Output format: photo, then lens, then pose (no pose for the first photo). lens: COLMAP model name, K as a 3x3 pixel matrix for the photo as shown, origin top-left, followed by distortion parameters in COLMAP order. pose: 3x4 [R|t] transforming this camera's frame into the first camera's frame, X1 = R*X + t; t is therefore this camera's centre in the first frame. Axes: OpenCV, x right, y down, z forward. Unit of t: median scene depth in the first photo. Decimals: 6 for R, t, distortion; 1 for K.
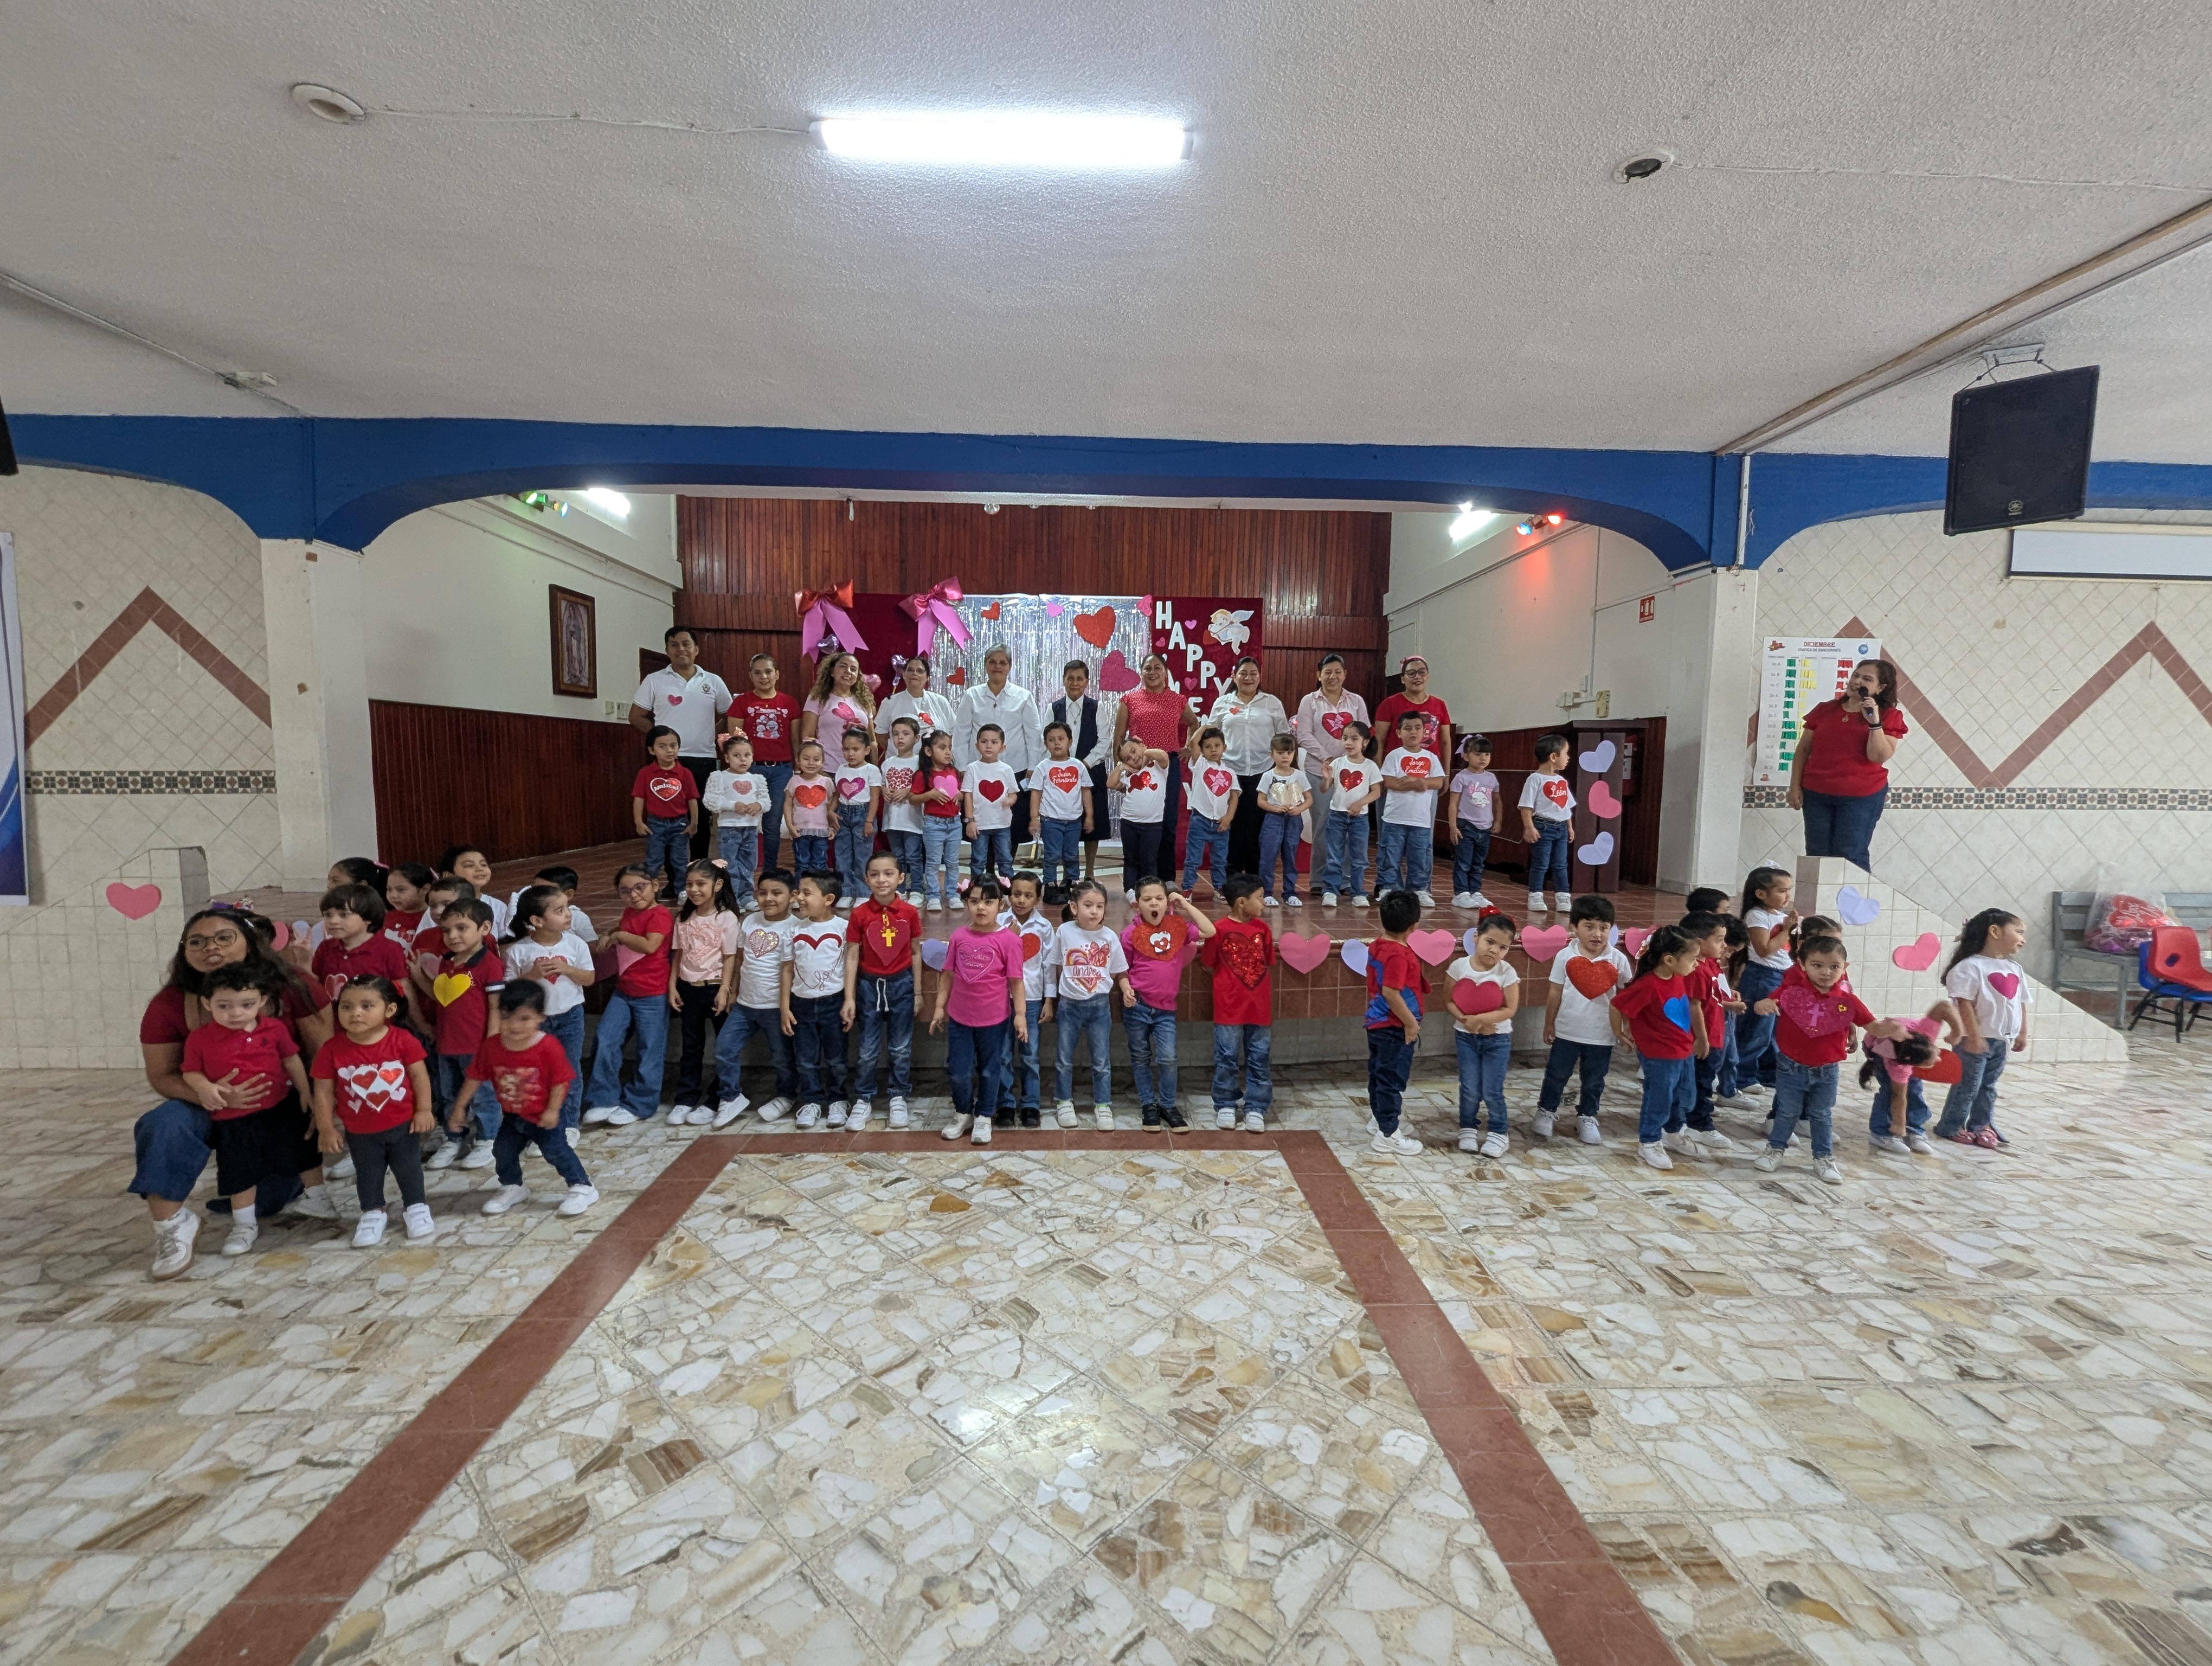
lens RADIAL K [[929.6, 0, 1106.0], [0, 929.6, 833.0], [0, 0, 1]] dist [0.010619, 0.000009]
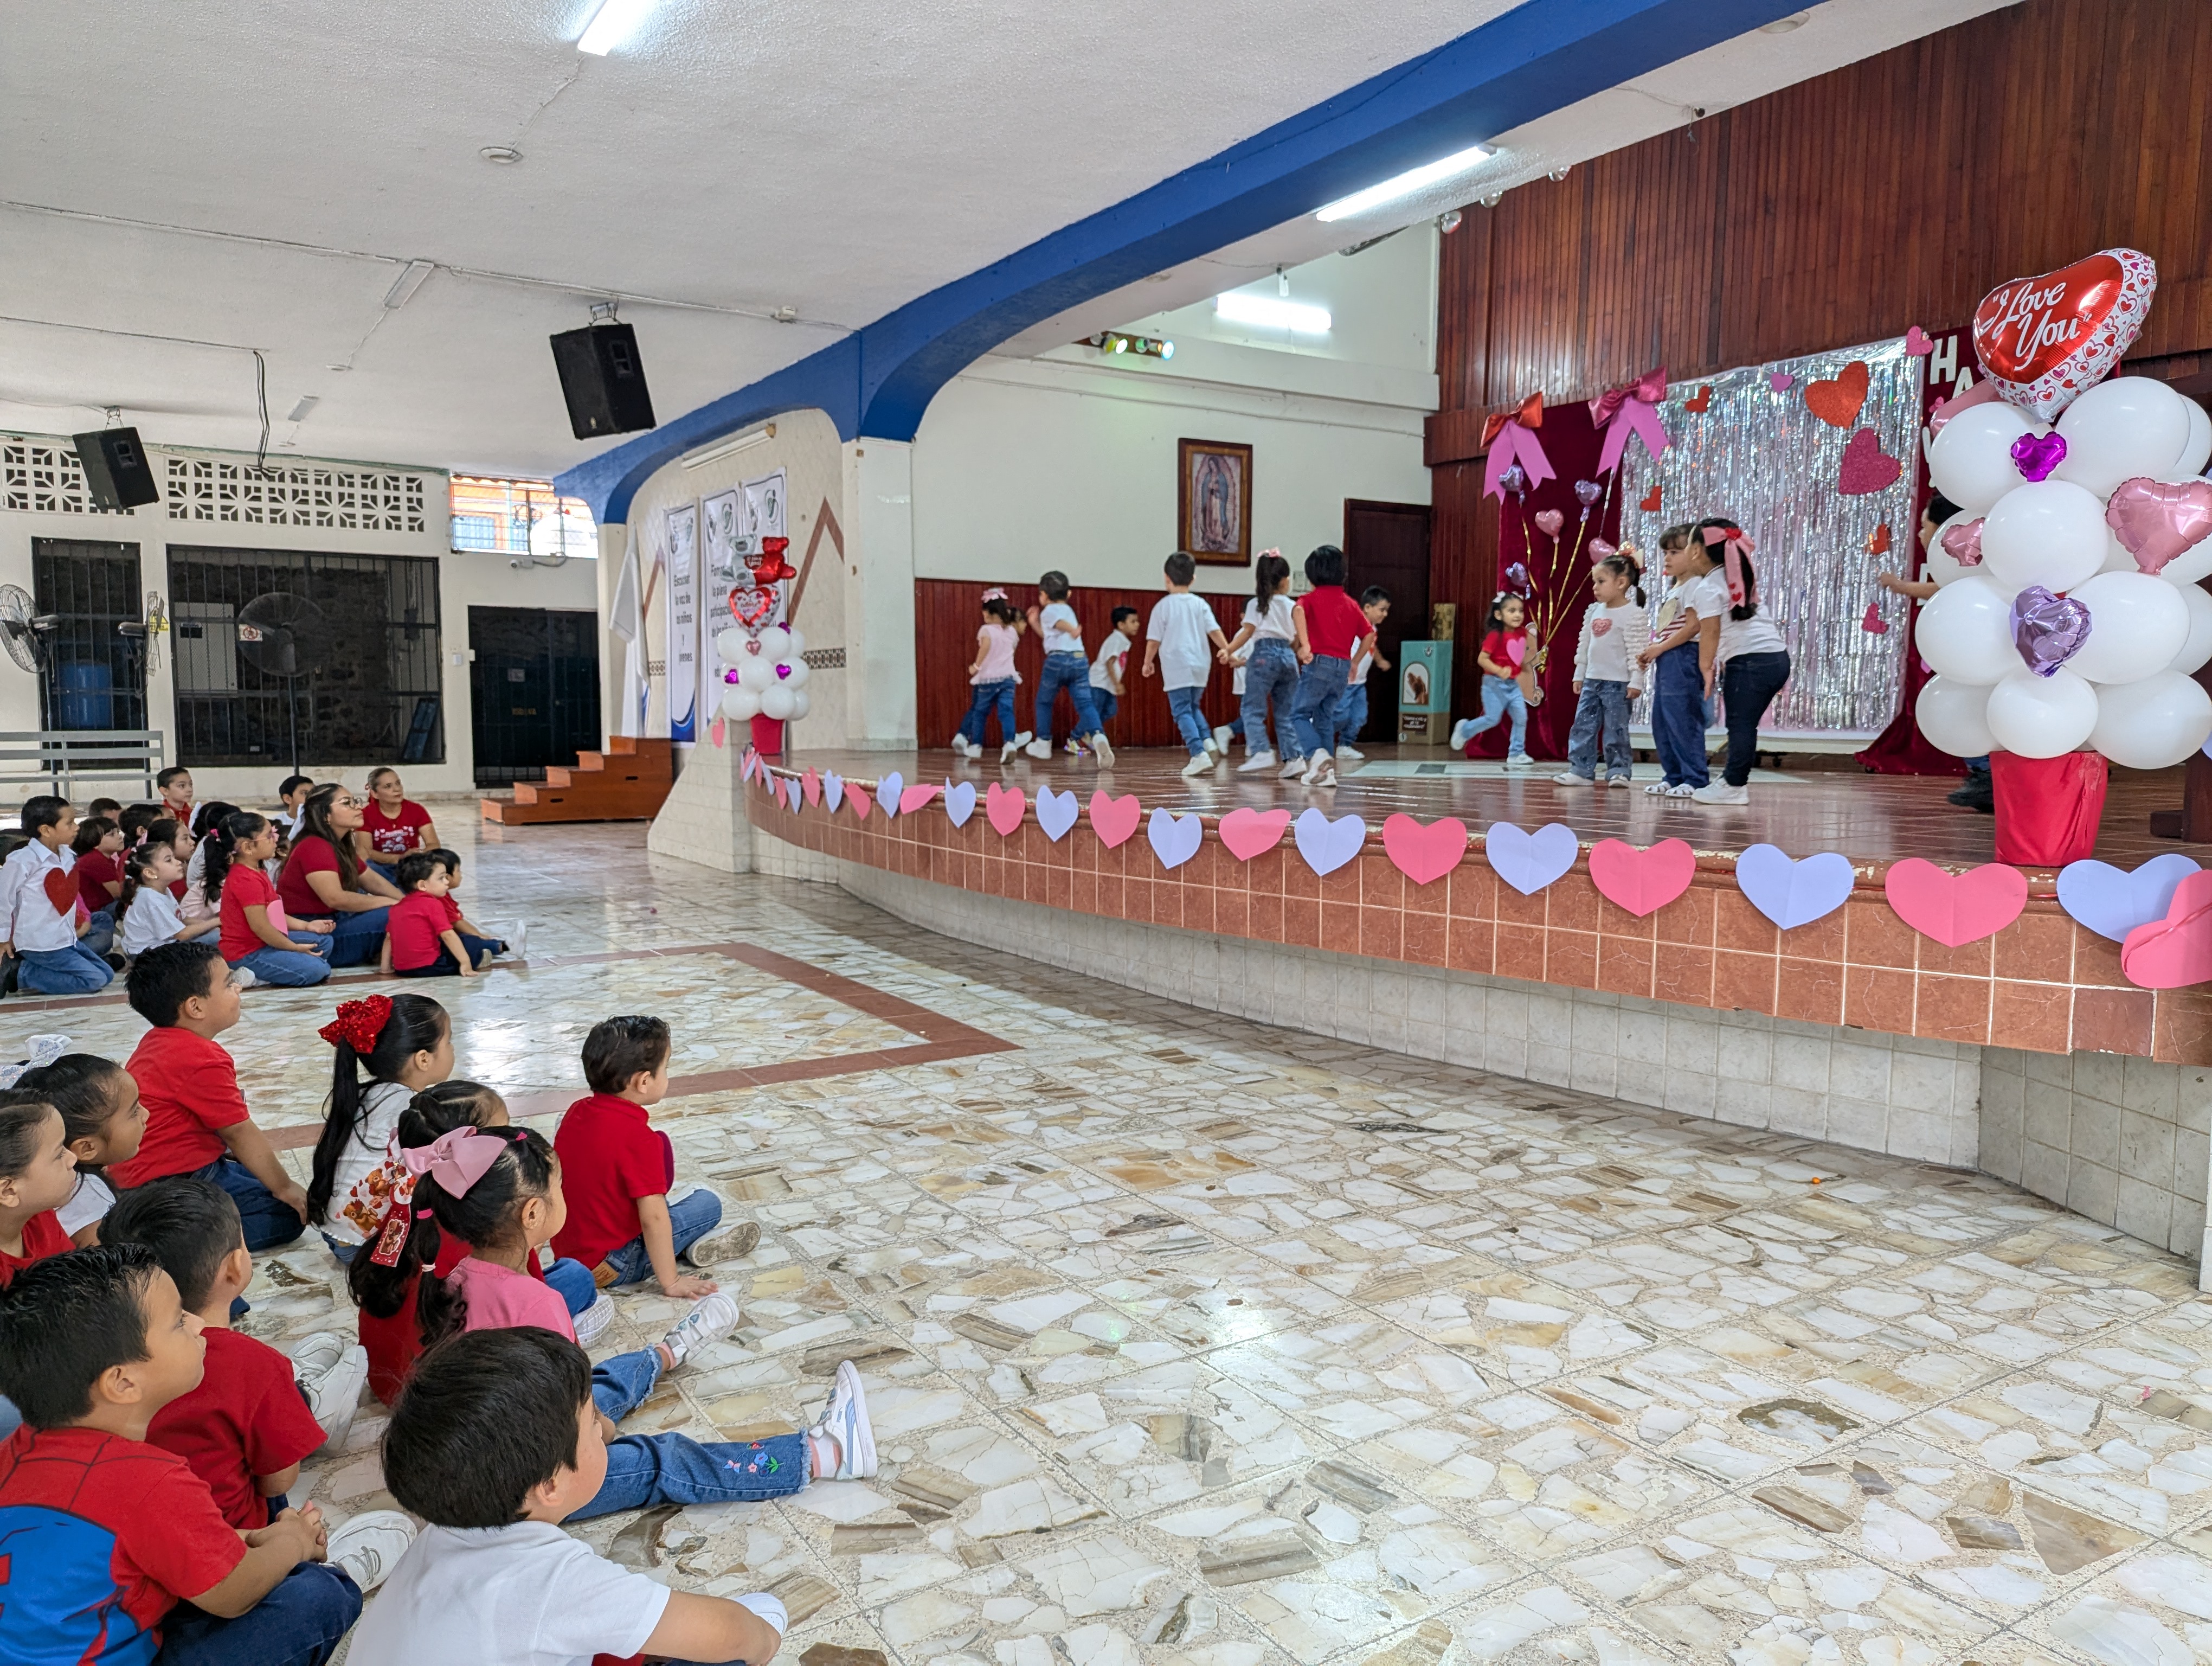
lens RADIAL K [[1558.2, 0, 1106.0], [0, 1558.2, 833.0], [0, 0, 1]] dist [0.036757, 0.000066]
pose [[0.493499, 0.070706, -0.866868, 1.051876], [-0.067724, 0.996788, 0.042749, 0.072677], [0.867106, 0.037612, 0.496702, 0.345052]]
